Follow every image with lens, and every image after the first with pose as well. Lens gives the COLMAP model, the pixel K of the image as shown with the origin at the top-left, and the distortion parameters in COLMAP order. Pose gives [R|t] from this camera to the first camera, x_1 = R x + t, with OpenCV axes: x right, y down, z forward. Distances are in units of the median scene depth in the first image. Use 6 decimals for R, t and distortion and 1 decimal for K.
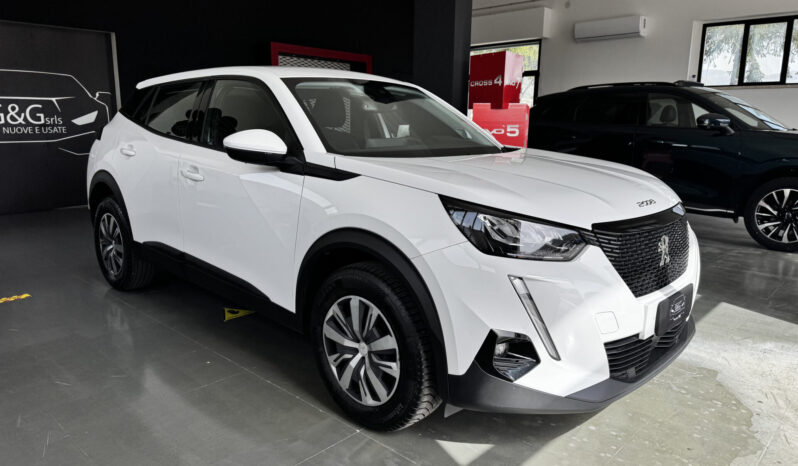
lens RADIAL K [[567.9, 0, 392.6], [0, 567.9, 240.1], [0, 0, 1]] dist [0.090385, -0.114155]
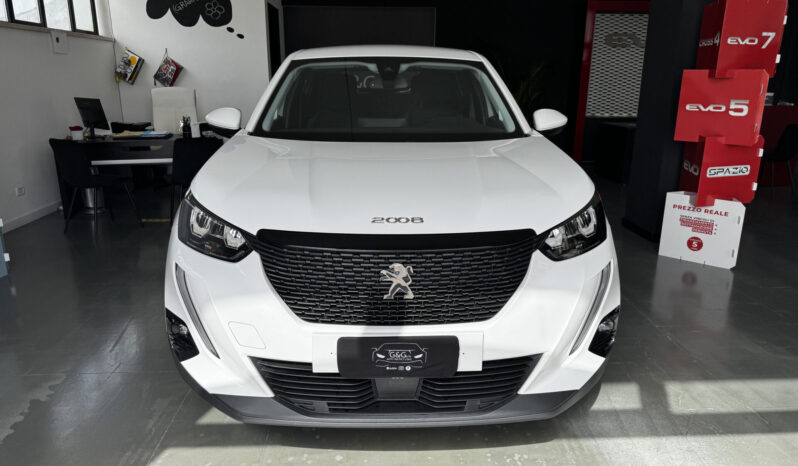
lens RADIAL K [[567.9, 0, 392.6], [0, 567.9, 240.1], [0, 0, 1]] dist [0.090385, -0.114155]
pose [[0.724953, 0.189300, -0.662276, 0.419701], [-0.142219, 0.981913, 0.124984, -0.058960], [0.673956, 0.003581, 0.738762, 0.174121]]
